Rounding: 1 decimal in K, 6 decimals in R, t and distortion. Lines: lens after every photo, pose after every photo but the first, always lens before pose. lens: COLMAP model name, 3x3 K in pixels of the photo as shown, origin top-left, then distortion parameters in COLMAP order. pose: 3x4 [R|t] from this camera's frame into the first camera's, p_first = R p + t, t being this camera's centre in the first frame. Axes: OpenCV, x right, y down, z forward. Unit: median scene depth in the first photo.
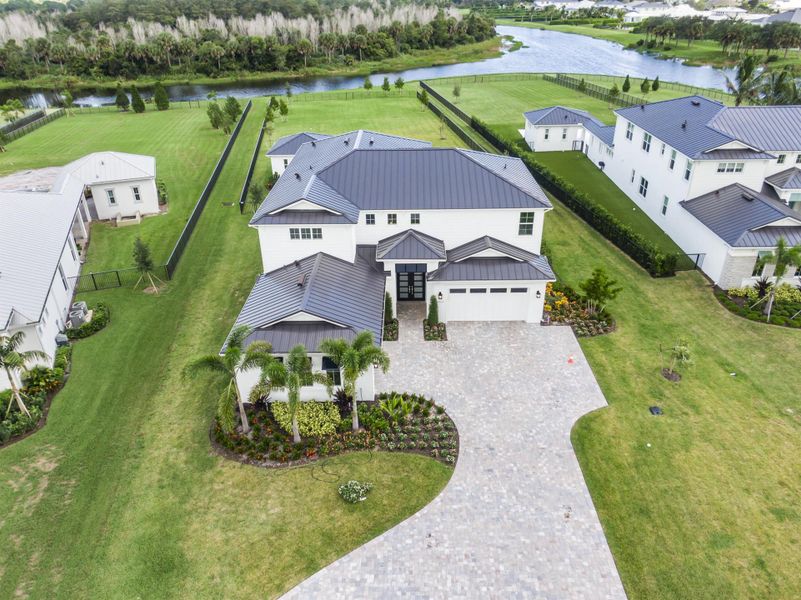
lens RADIAL K [[598.3, 0, 399.3], [0, 598.3, 300.4], [0, 0, 1]] dist [0.009045, -0.011466]
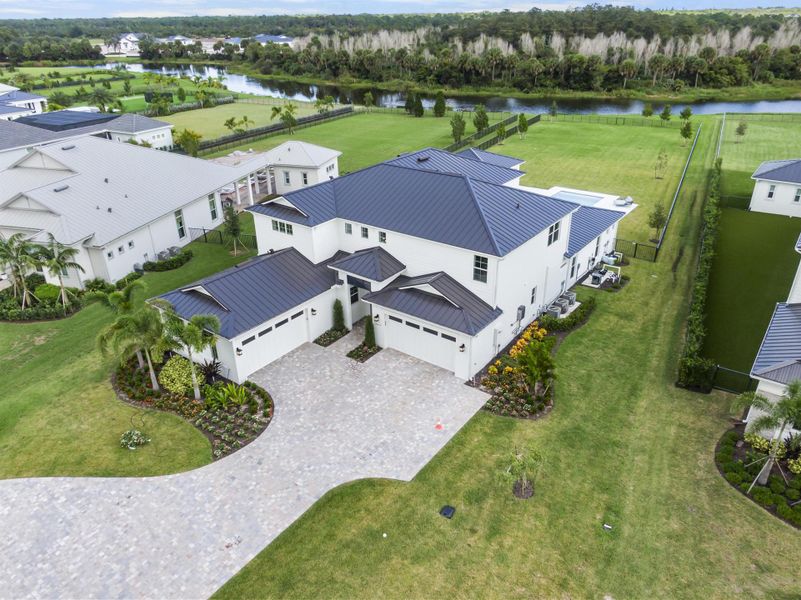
lens RADIAL K [[598.3, 0, 399.8], [0, 598.3, 299.2], [0, 0, 1]] dist [0.009045, -0.011466]
pose [[0.792944, 0.265900, -0.548213, 0.609351], [-0.280288, 0.958083, 0.059287, -0.103352], [0.540998, 0.106646, 0.834235, 0.197553]]
